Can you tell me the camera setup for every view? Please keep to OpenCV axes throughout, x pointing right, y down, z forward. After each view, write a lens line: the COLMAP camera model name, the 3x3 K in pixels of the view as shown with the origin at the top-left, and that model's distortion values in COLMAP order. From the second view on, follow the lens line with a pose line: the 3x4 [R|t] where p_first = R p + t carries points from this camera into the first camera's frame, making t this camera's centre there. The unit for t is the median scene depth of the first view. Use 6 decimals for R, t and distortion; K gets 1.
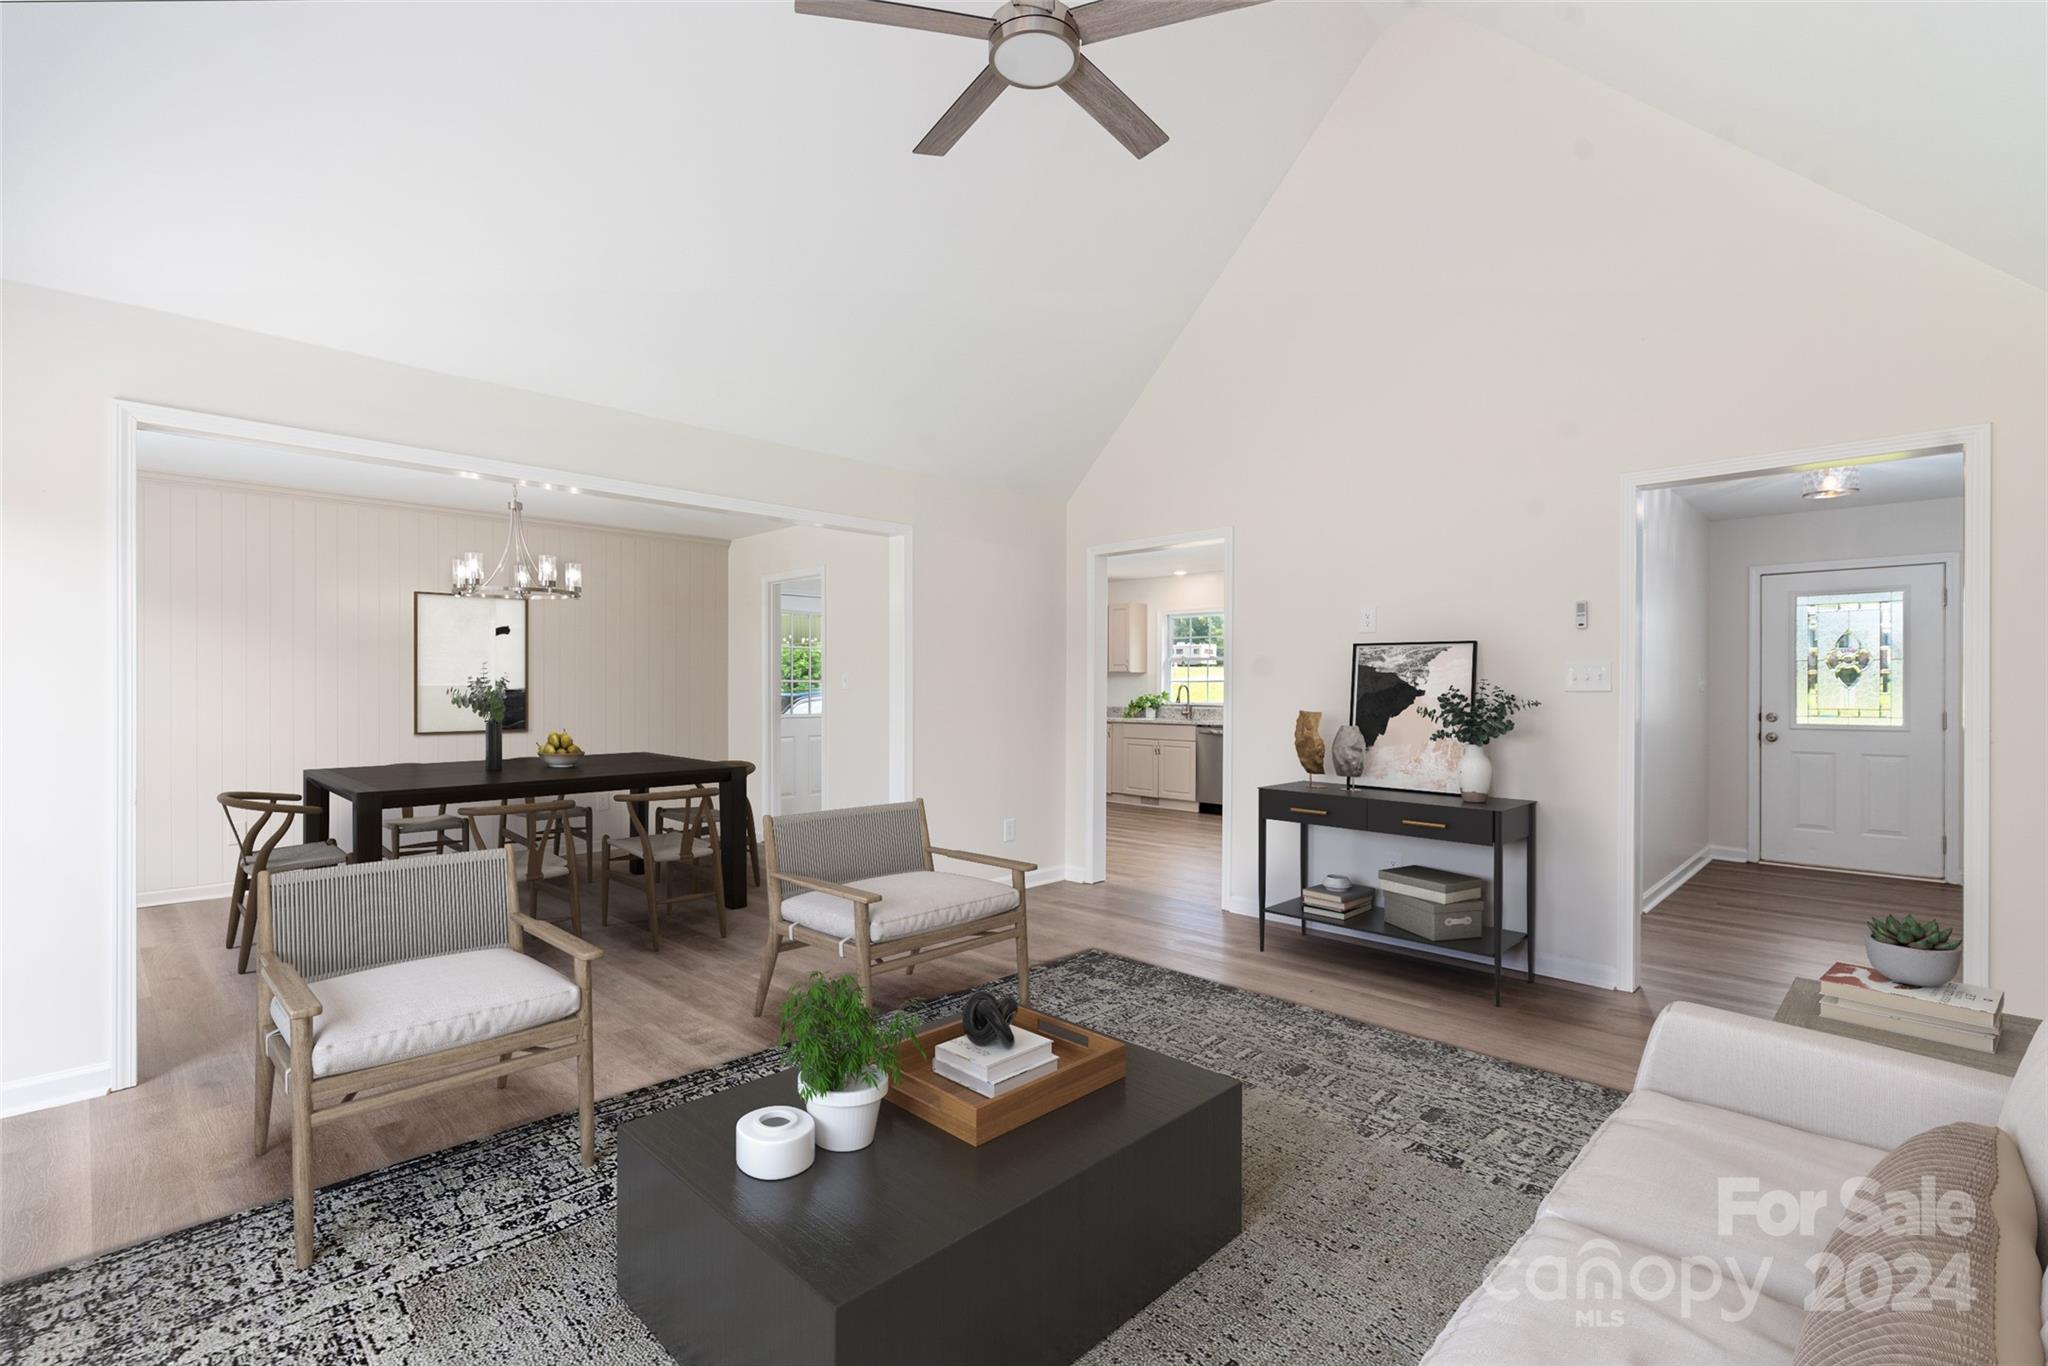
lens RADIAL K [[922.0, 0, 1017.0], [0, 922.0, 684.9], [0, 0, 1]] dist [-0.000448, -0.000087]
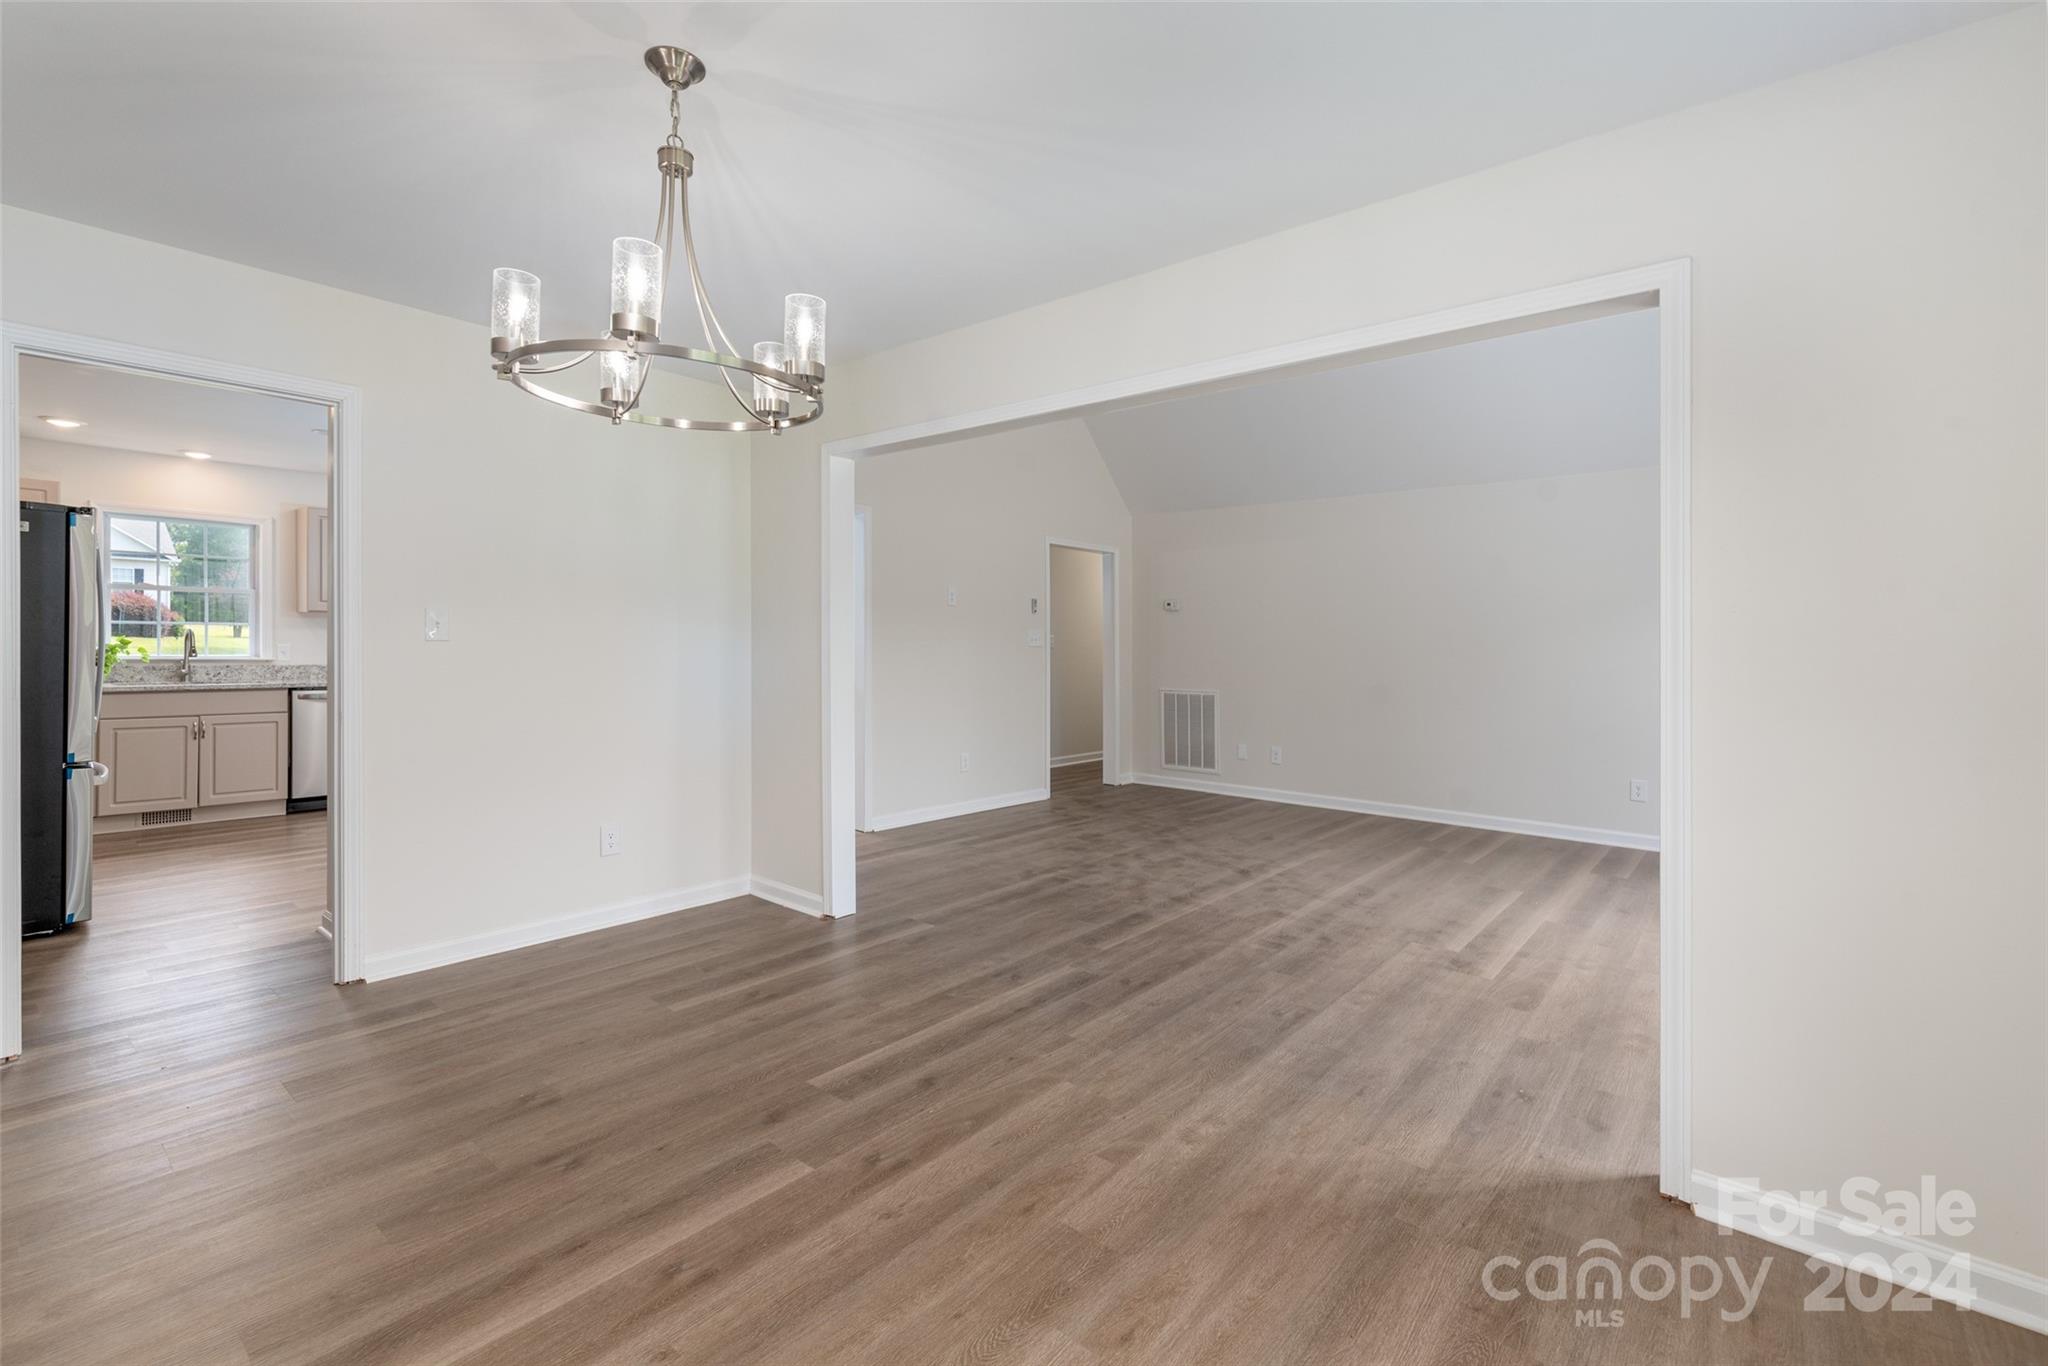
lens RADIAL K [[901.9, 0, 1018.2], [0, 901.9, 659.2], [0, 0, 1]] dist [0.002991, 0.000226]
pose [[-0.082261, -0.020292, 0.996404, -0.743047], [-0.016896, 0.999677, 0.018963, -0.001025], [-0.996468, -0.015276, -0.082577, 0.722418]]
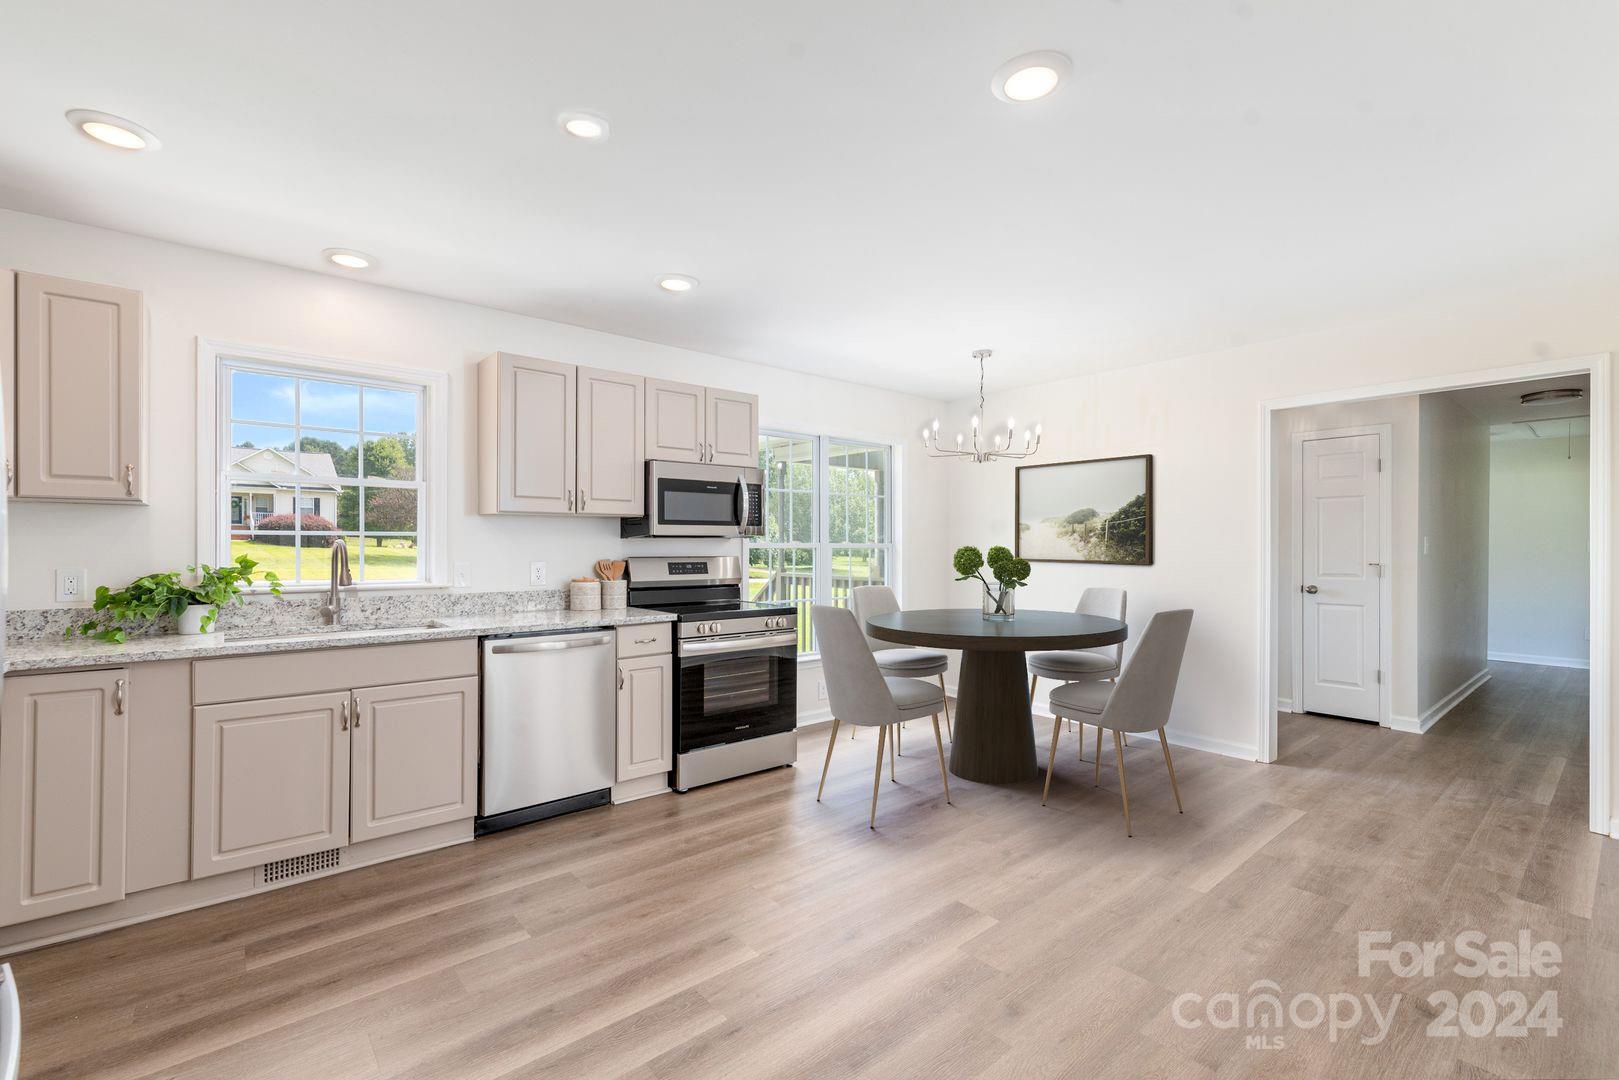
lens RADIAL K [[700.2, 0, 801.2], [0, 700.2, 545.9], [0, 0, 1]] dist [0.002017, 0.000133]
pose [[0.085479, -0.004224, 0.996331, -0.164362], [-0.006267, 0.999969, 0.004777, -0.001395], [-0.996320, -0.006652, 0.085450, 1.164153]]
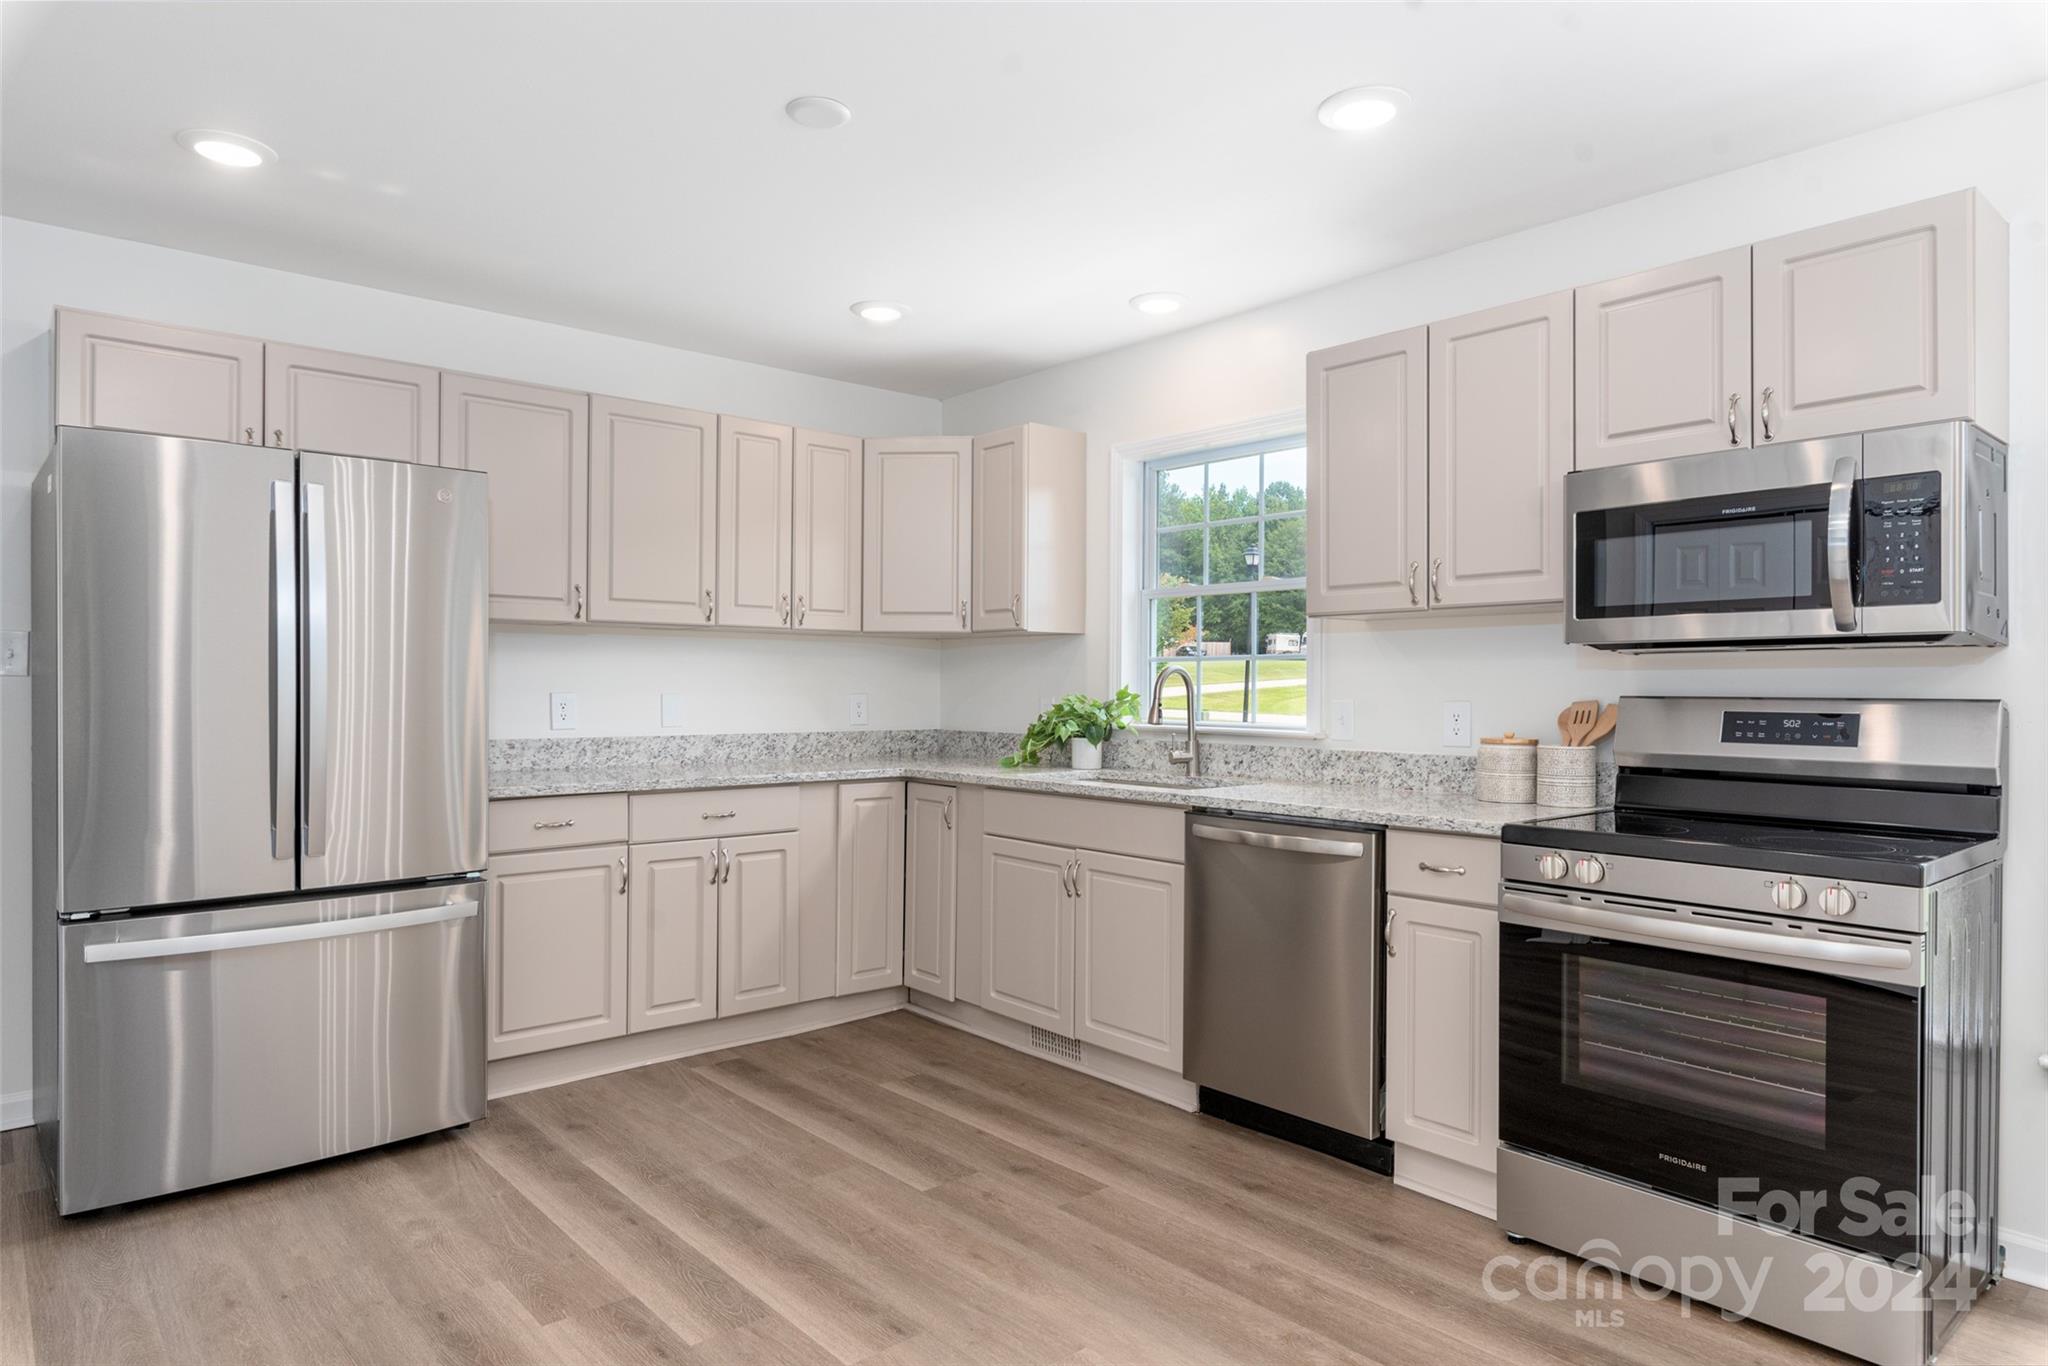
lens RADIAL K [[1213.0, 0, 1024.0], [0, 1213.0, 683.0], [0, 0, 1]] dist [0.001933, 0.001270]
pose [[0.997852, 0.002765, -0.065458, 0.235701], [-0.002898, 0.999994, -0.001934, 0.008811], [0.065452, 0.002120, 0.997853, 0.881902]]
